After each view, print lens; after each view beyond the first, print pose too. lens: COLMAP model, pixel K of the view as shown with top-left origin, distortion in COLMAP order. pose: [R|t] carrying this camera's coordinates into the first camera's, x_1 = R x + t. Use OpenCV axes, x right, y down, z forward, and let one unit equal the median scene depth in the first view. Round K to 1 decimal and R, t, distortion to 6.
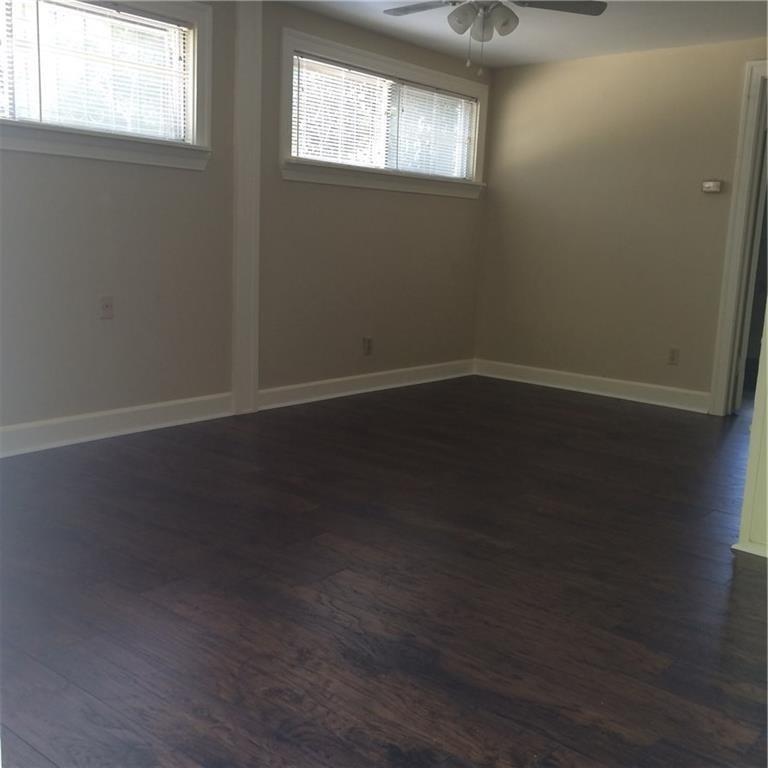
lens RADIAL K [[870.2, 0, 381.1], [0, 870.2, 383.5], [0, 0, 1]] dist [0.076428, -0.010573]
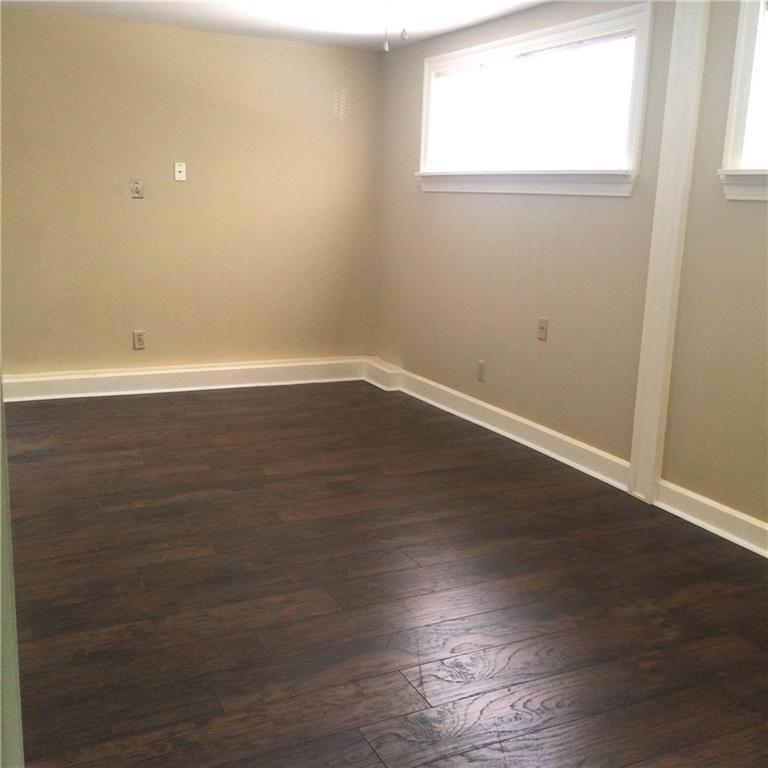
lens RADIAL K [[870.2, 0, 381.1], [0, 870.2, 383.5], [0, 0, 1]] dist [0.076428, -0.010573]
pose [[-0.401240, 0.150821, -0.903471, 0.667700], [-0.202440, 0.947358, 0.248053, -0.221858], [0.893322, 0.282428, -0.349586, 1.079256]]
